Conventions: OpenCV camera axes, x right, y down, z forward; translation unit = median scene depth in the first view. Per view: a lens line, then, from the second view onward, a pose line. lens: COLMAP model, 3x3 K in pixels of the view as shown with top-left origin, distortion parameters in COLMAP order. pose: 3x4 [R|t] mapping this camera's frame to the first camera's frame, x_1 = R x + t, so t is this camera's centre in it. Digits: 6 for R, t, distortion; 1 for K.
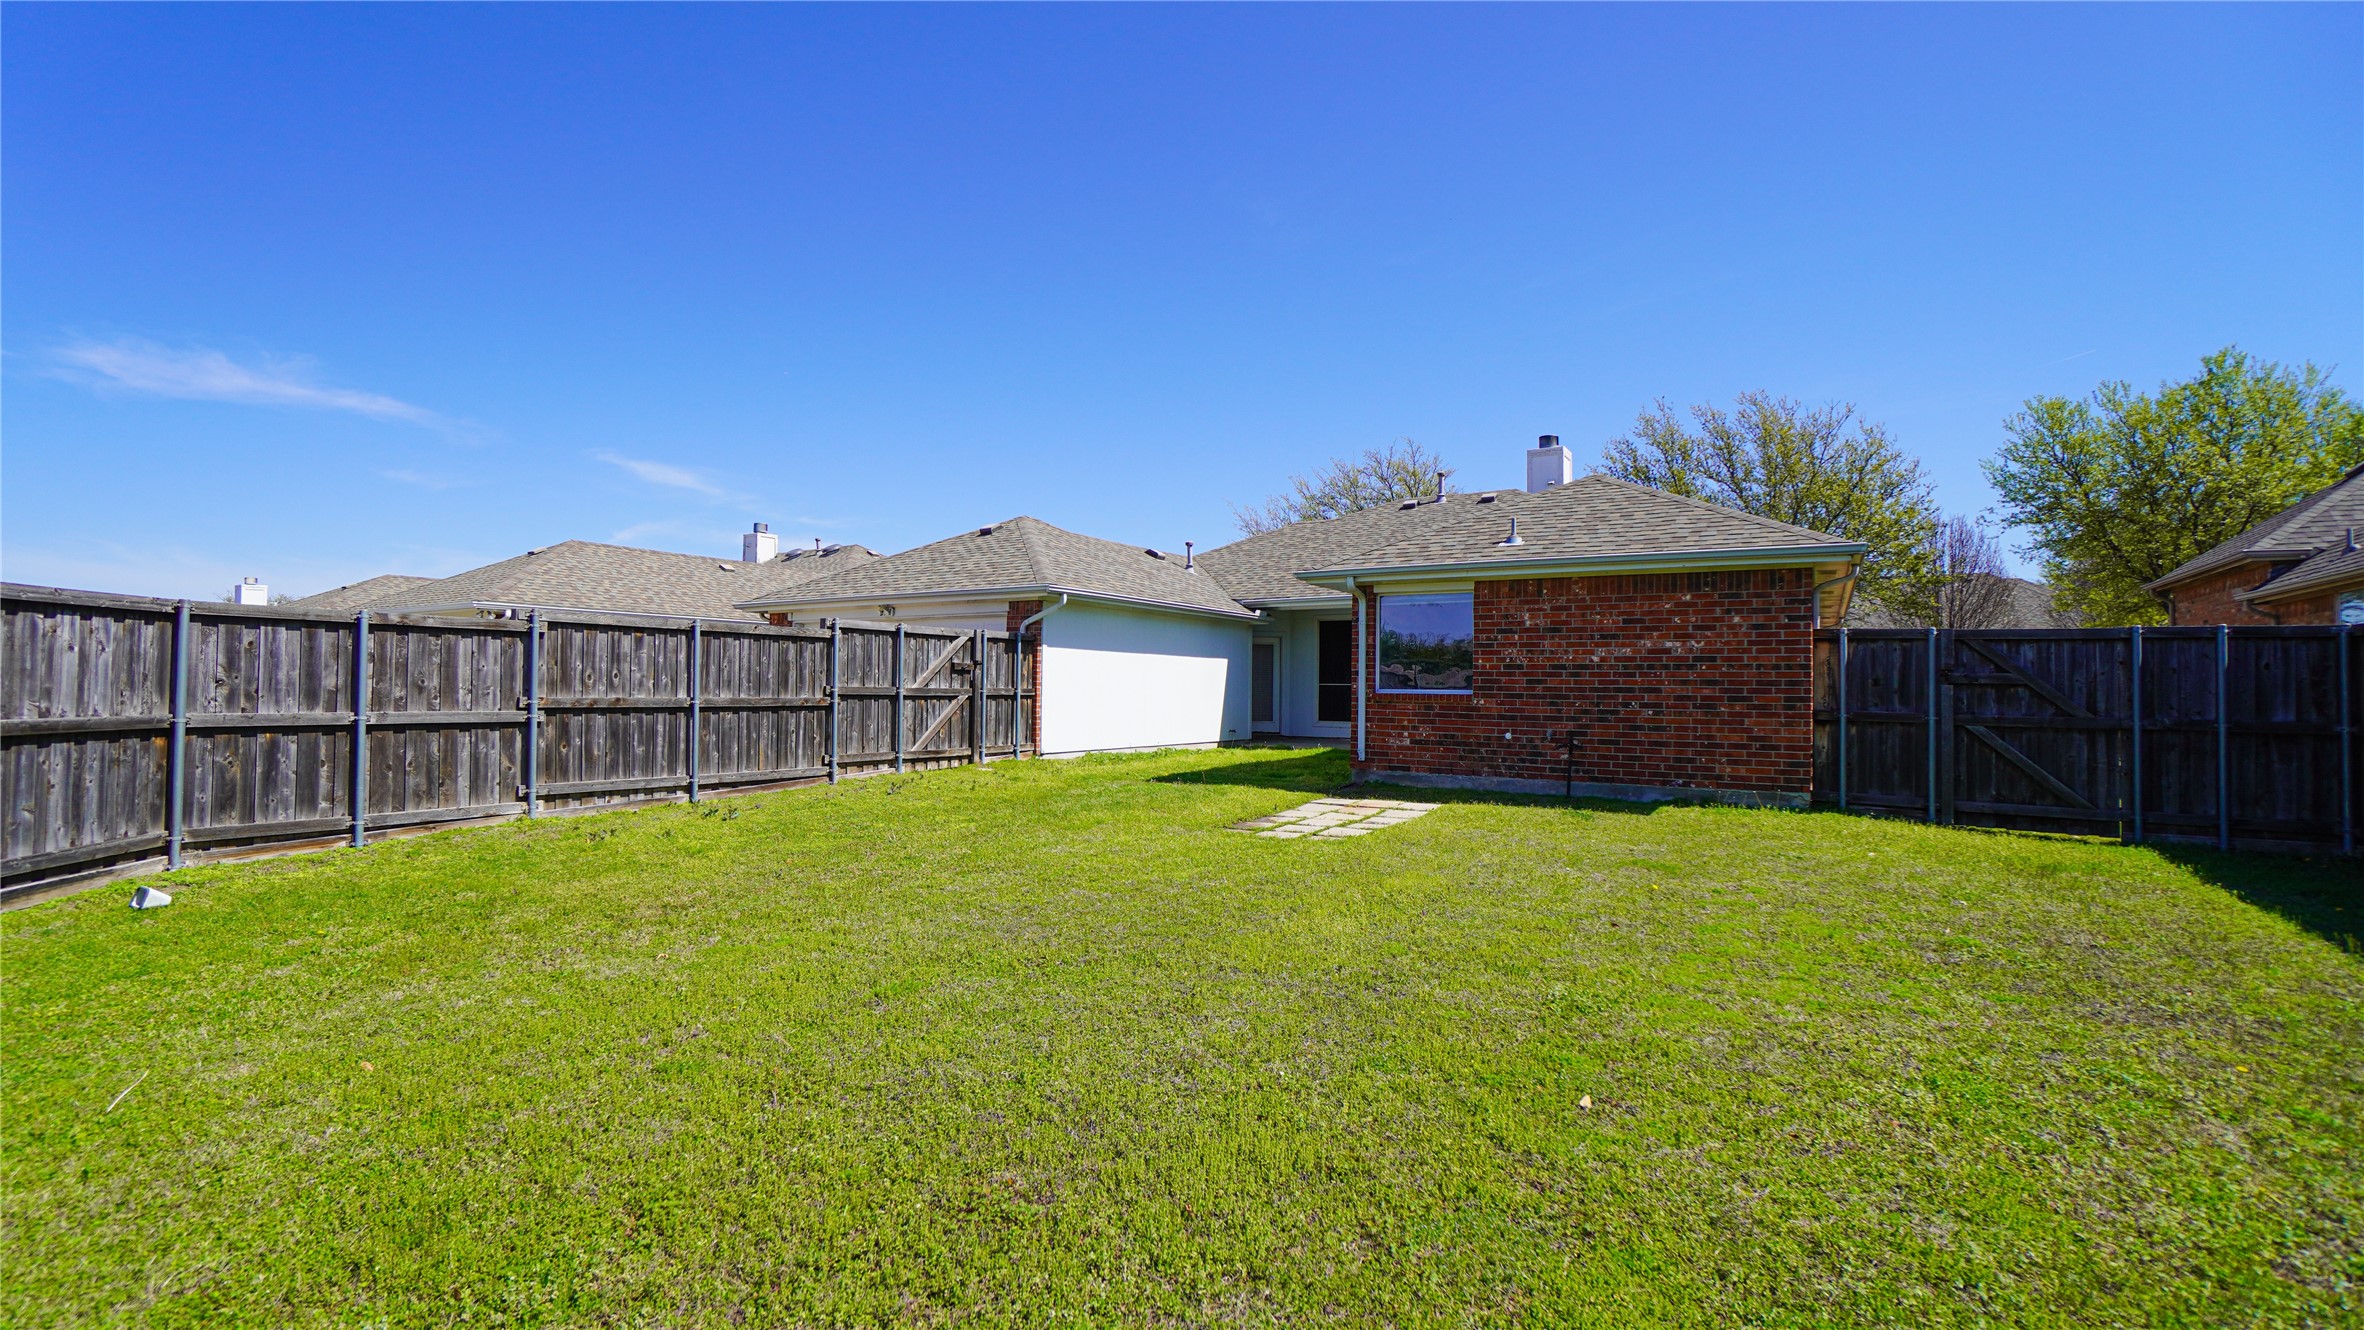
lens RADIAL K [[1049.1, 0, 1168.5], [0, 1049.1, 655.4], [0, 0, 1]] dist [-0.051023, 0.016880]
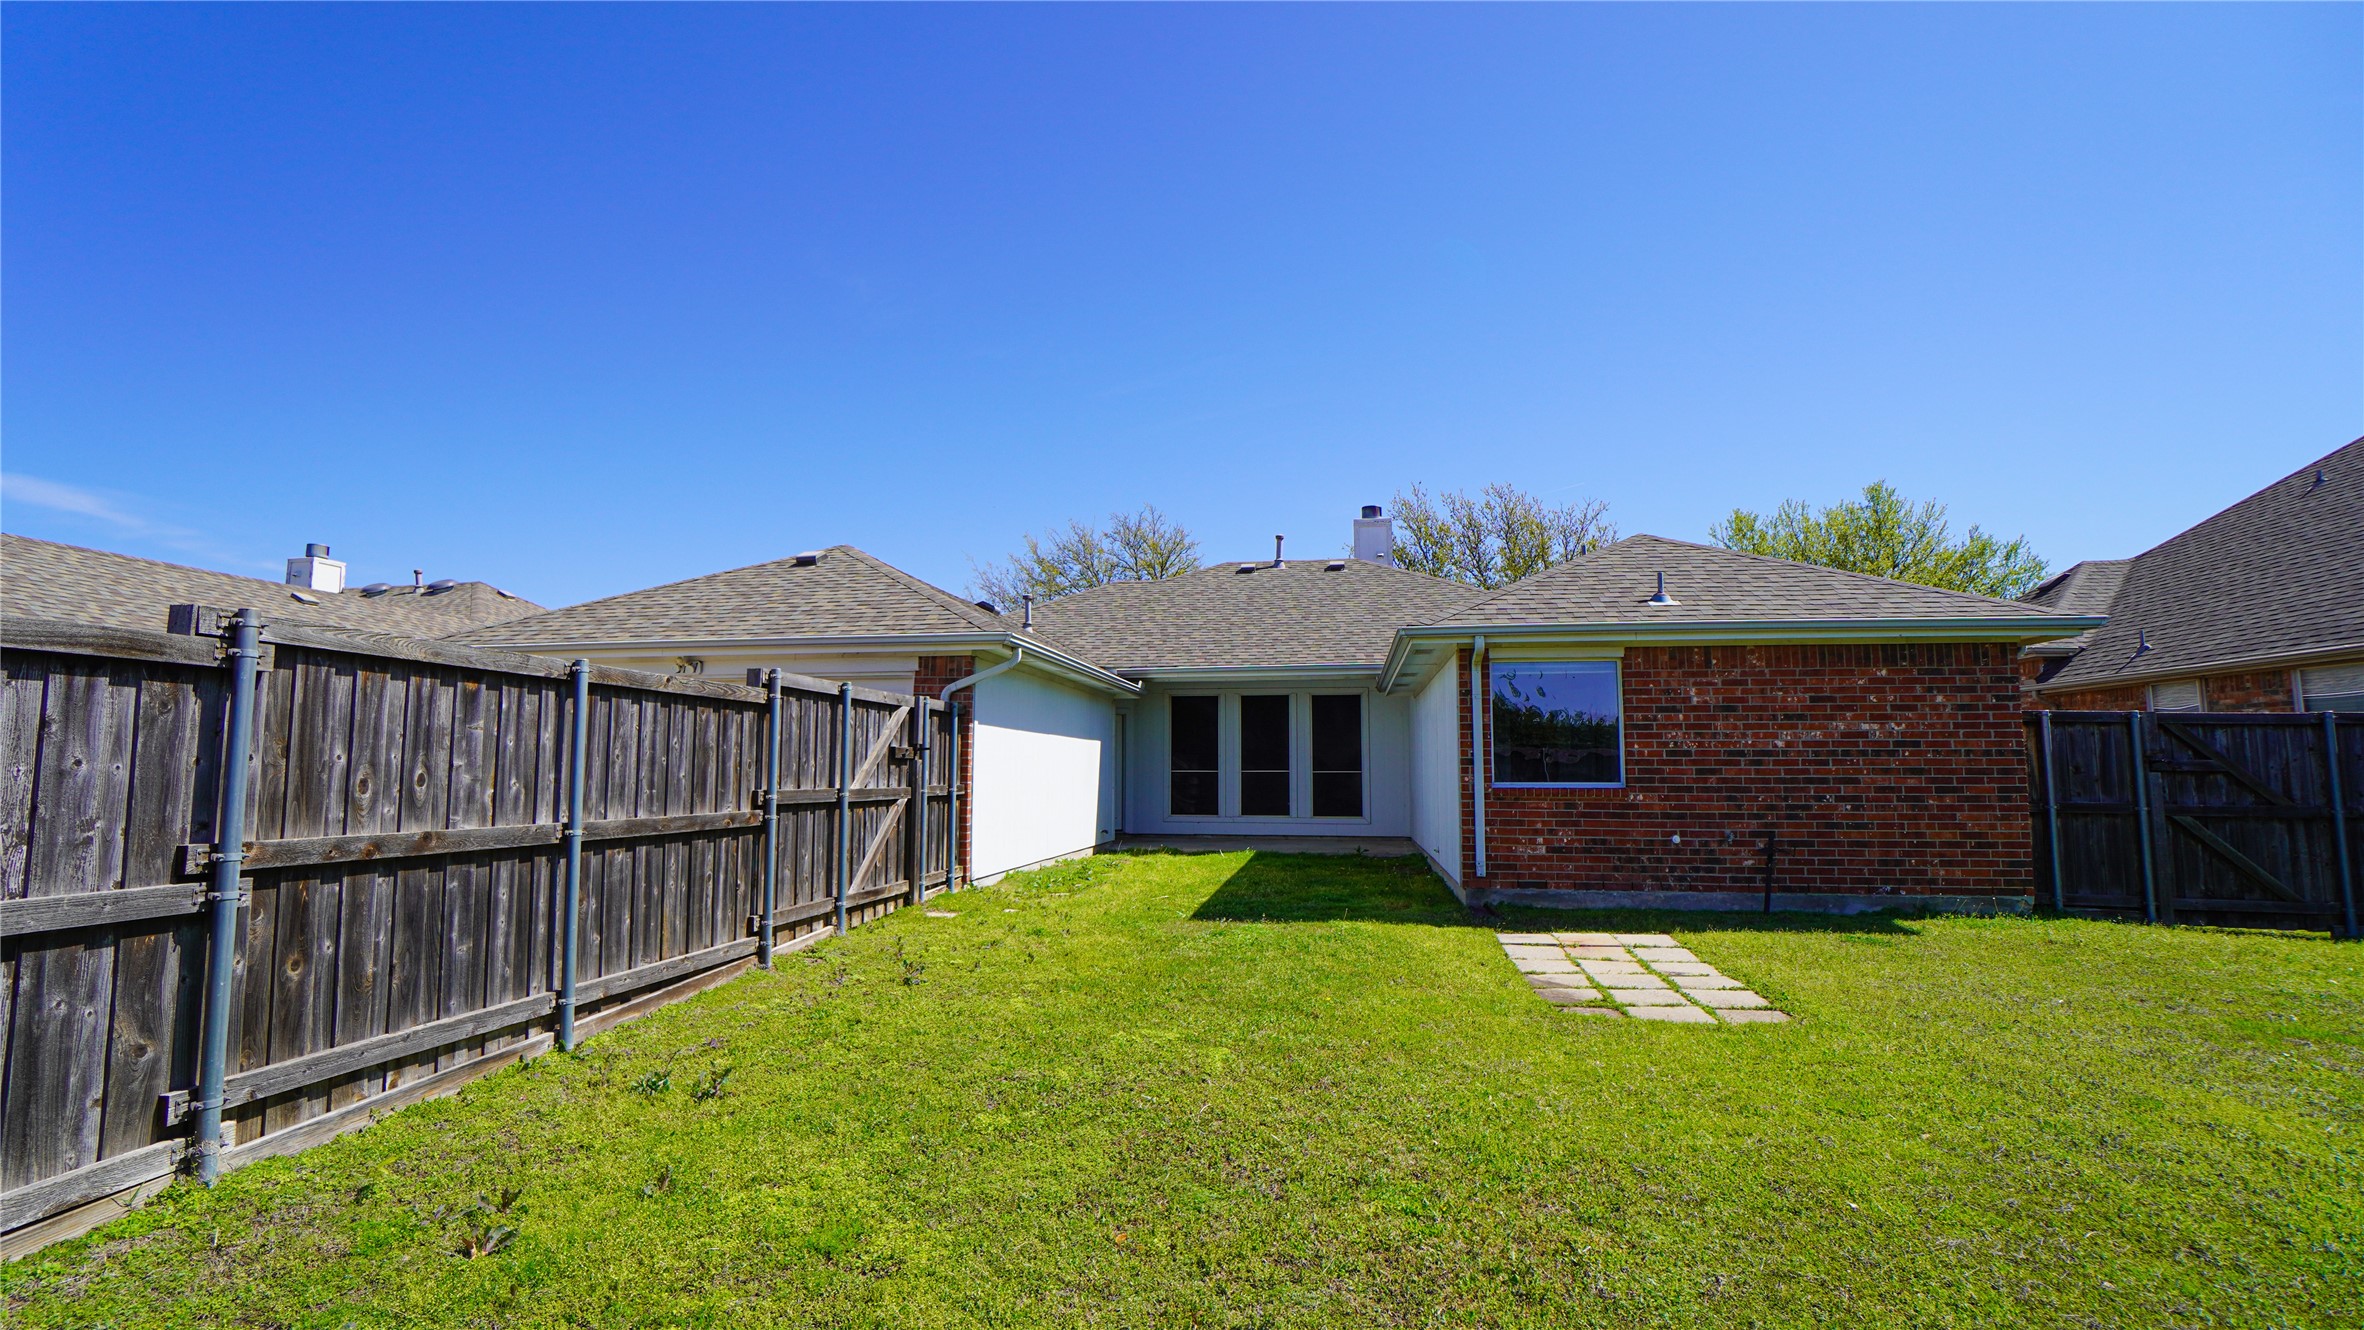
lens RADIAL K [[1049.1, 0, 1179.7], [0, 1049.1, 667.8], [0, 0, 1]] dist [-0.051023, 0.016880]
pose [[0.921345, 0.030274, 0.387564, -0.364396], [-0.005135, 0.997824, -0.065736, -0.000471], [-0.388711, 0.058576, 0.919496, 0.432427]]
